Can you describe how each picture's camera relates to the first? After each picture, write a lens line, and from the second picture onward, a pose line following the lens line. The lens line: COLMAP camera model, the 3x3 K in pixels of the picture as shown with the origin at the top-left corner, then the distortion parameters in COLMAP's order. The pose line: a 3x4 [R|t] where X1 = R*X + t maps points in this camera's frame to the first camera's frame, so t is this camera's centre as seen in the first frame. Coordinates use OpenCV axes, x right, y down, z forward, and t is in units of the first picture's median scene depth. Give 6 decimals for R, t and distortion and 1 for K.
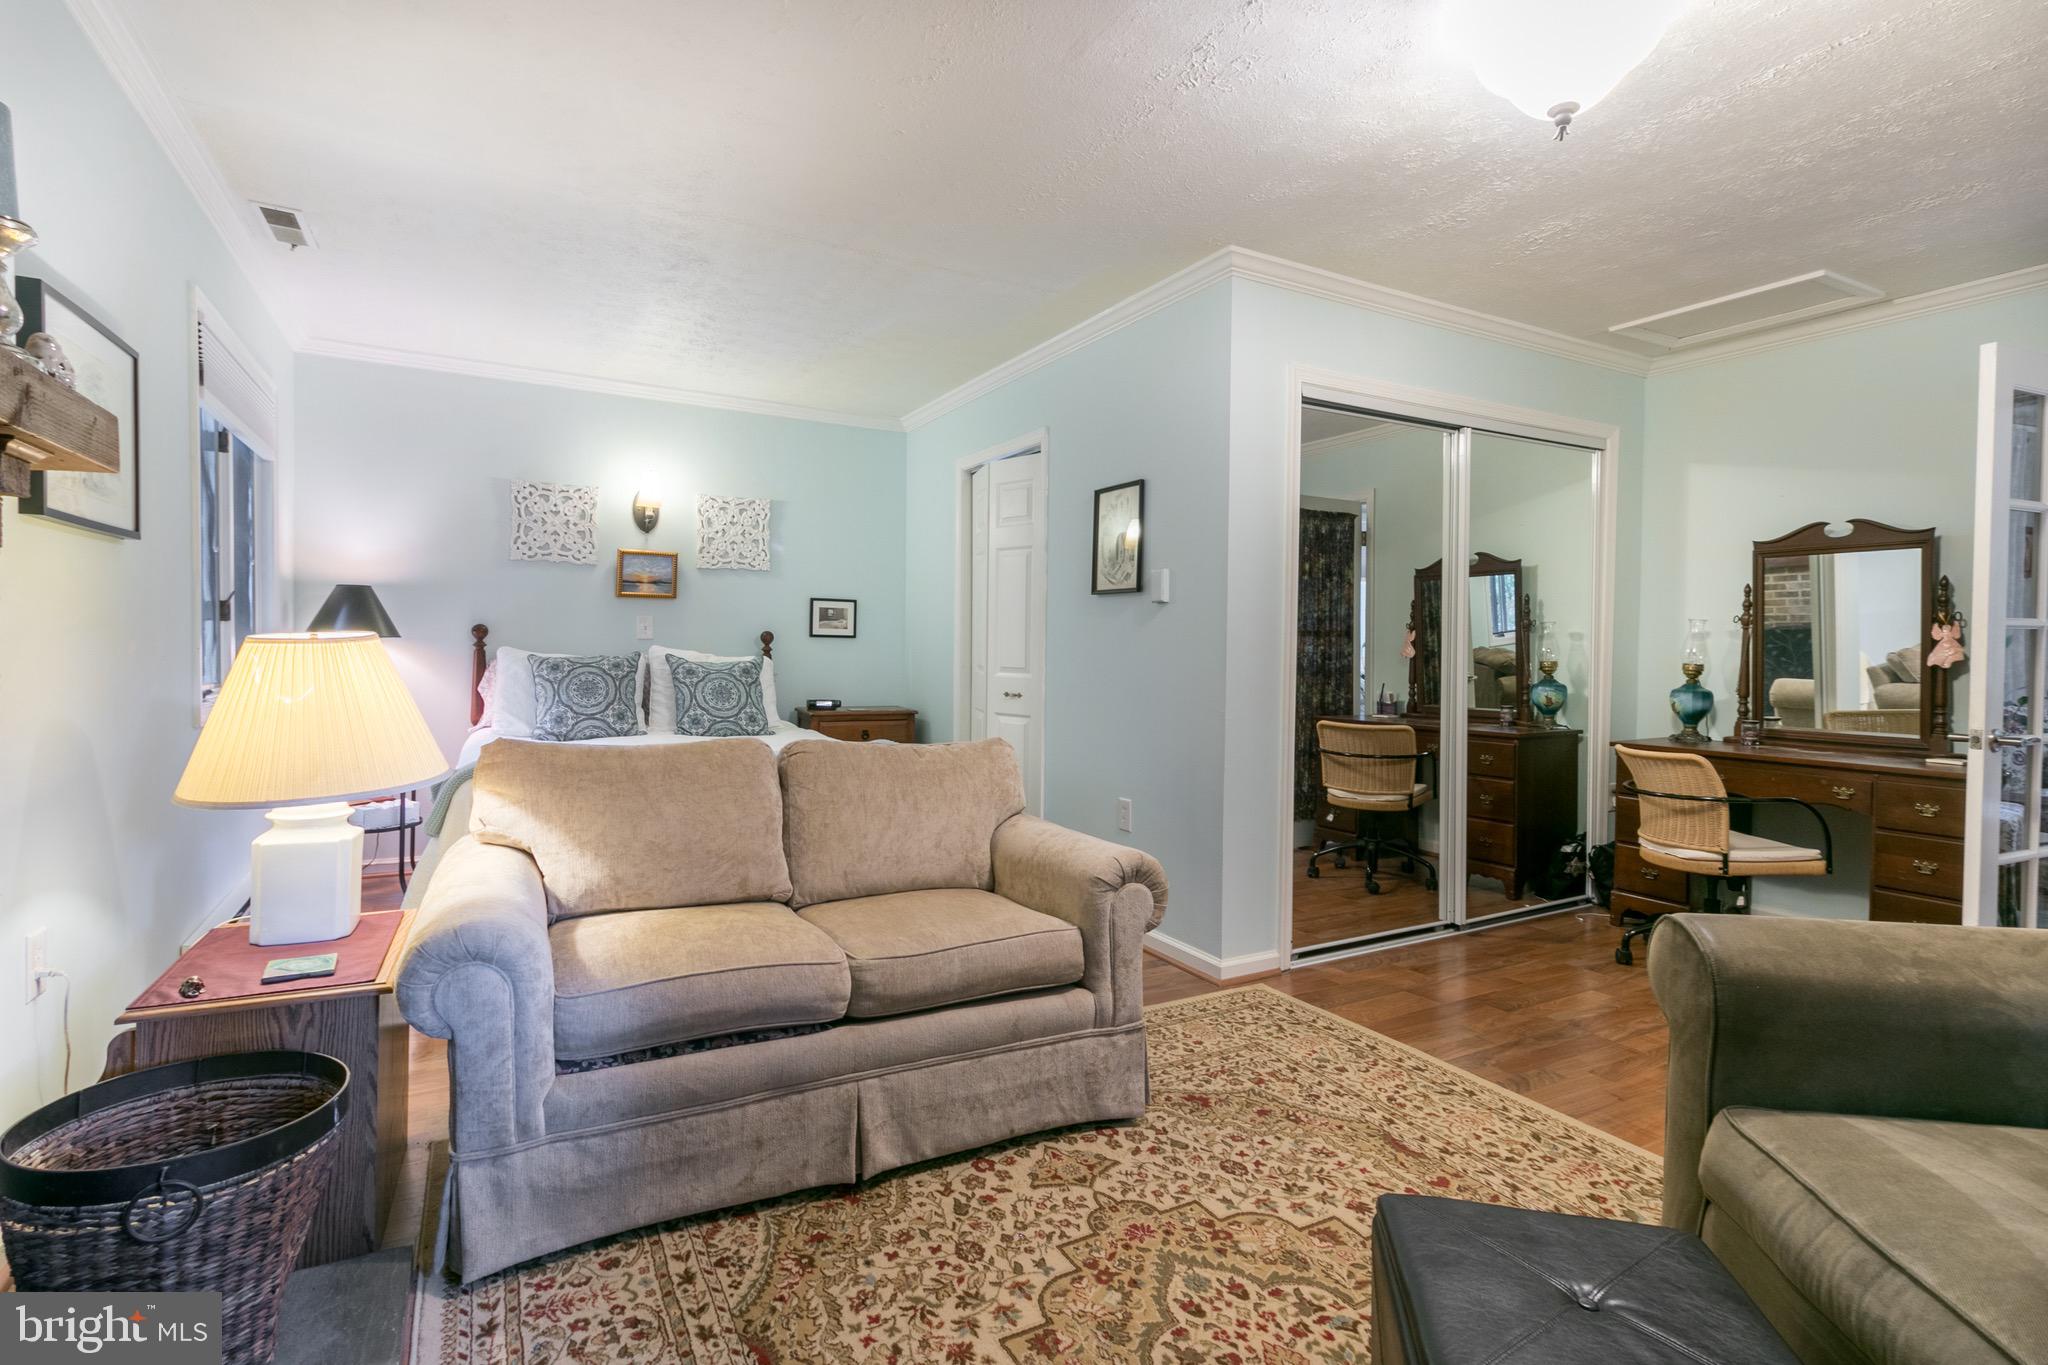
lens RADIAL K [[943.5, 0, 1021.4], [0, 943.5, 661.2], [0, 0, 1]] dist [0.004273, 0.000116]
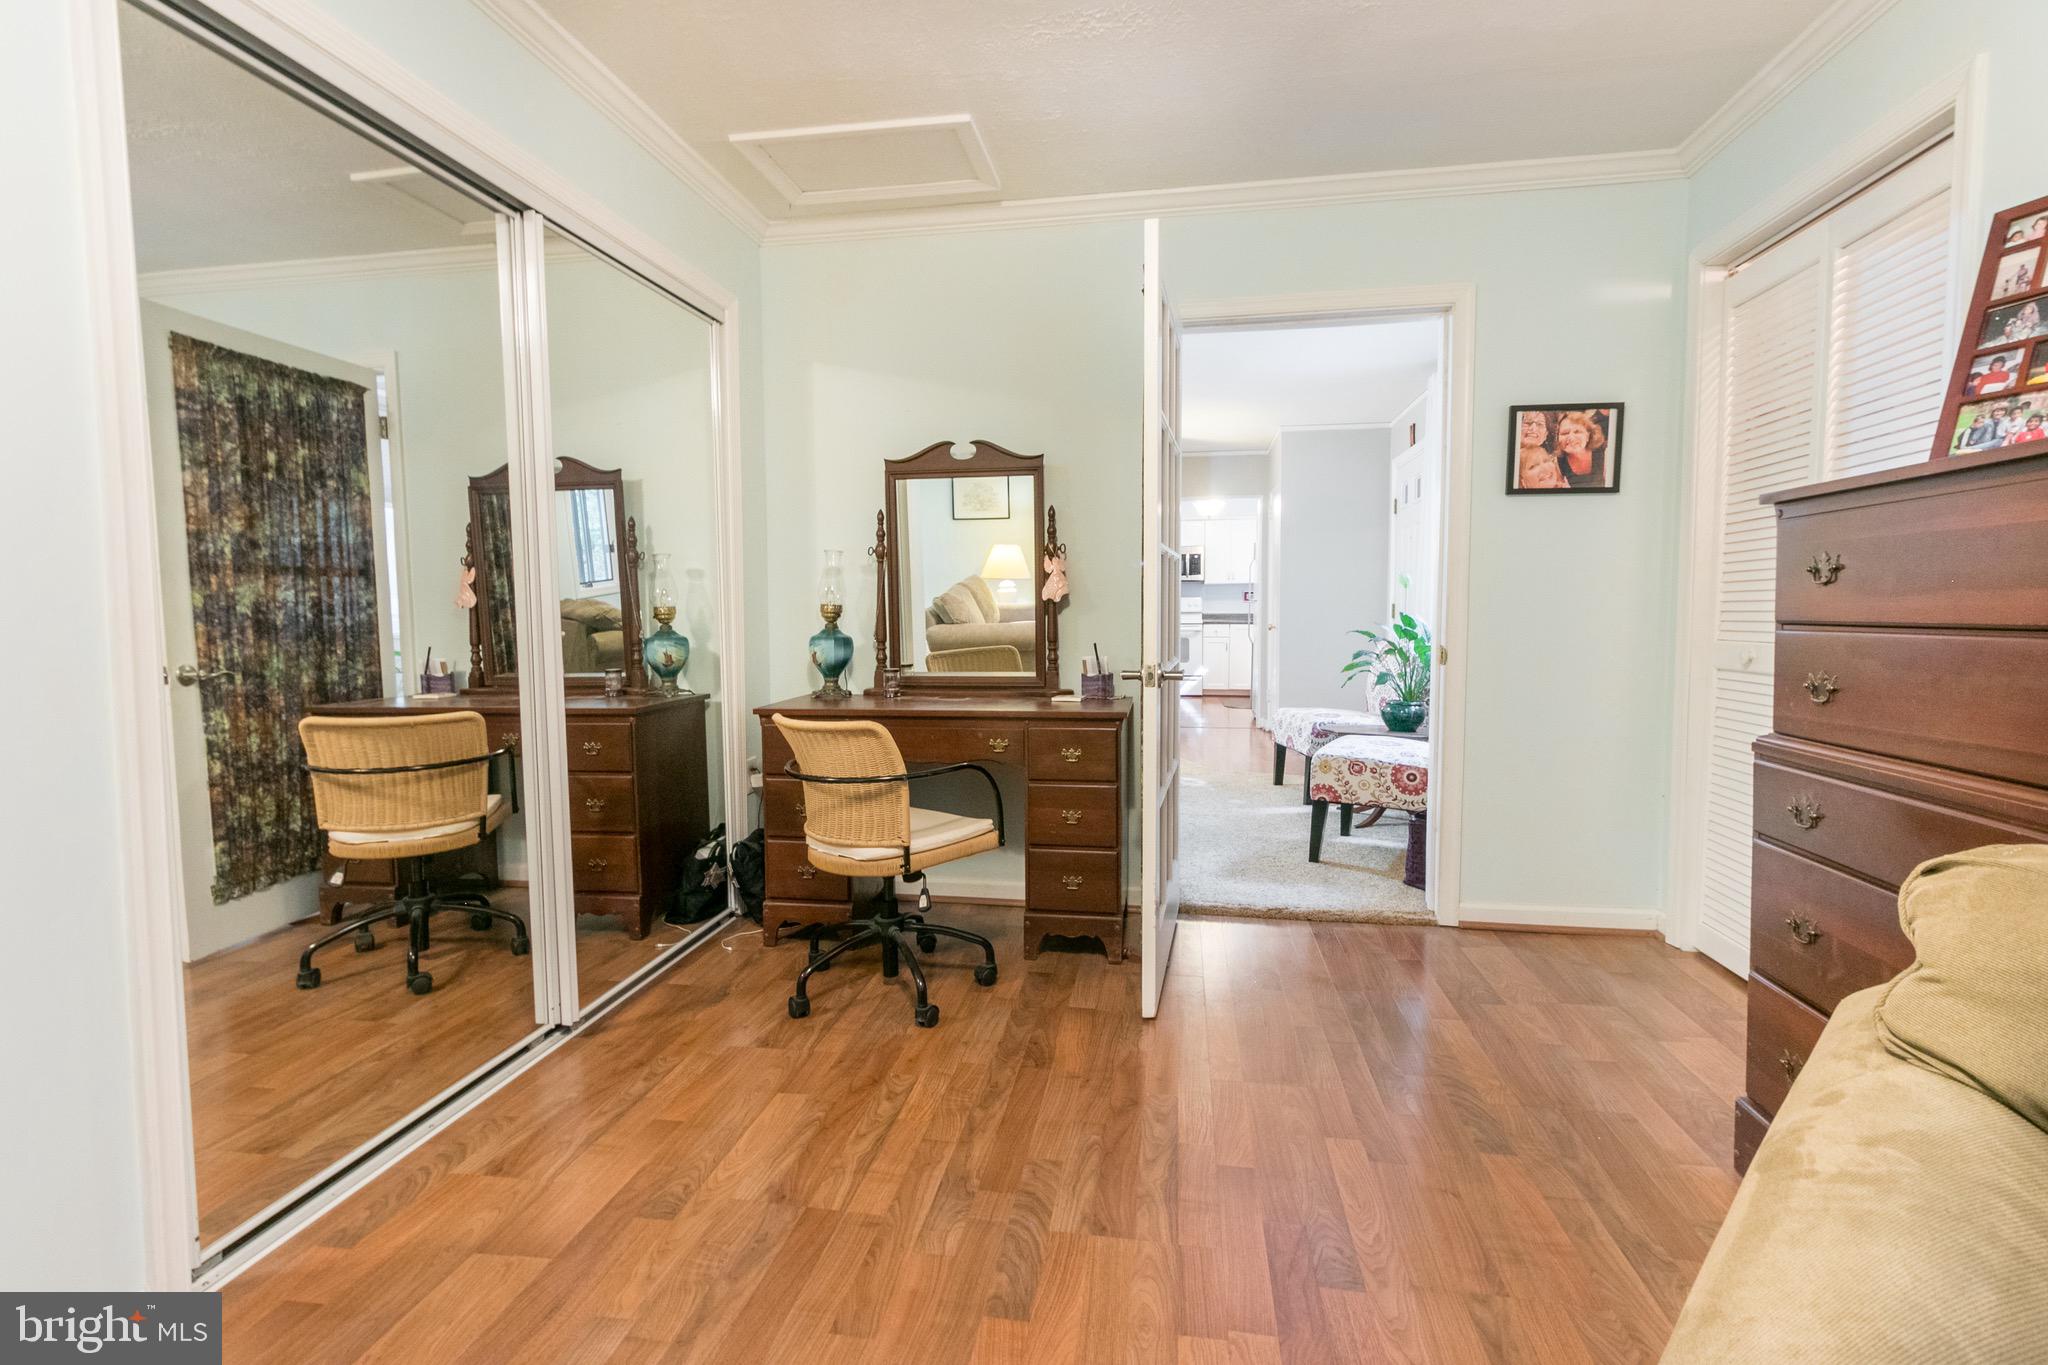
lens RADIAL K [[943.5, 0, 1024.4], [0, 943.5, 666.4], [0, 0, 1]] dist [0.004273, 0.000116]
pose [[0.615508, -0.065920, 0.785369, 0.154915], [0.027961, 0.997695, 0.061828, 0.009815], [-0.787634, -0.016096, 0.615933, 0.340648]]
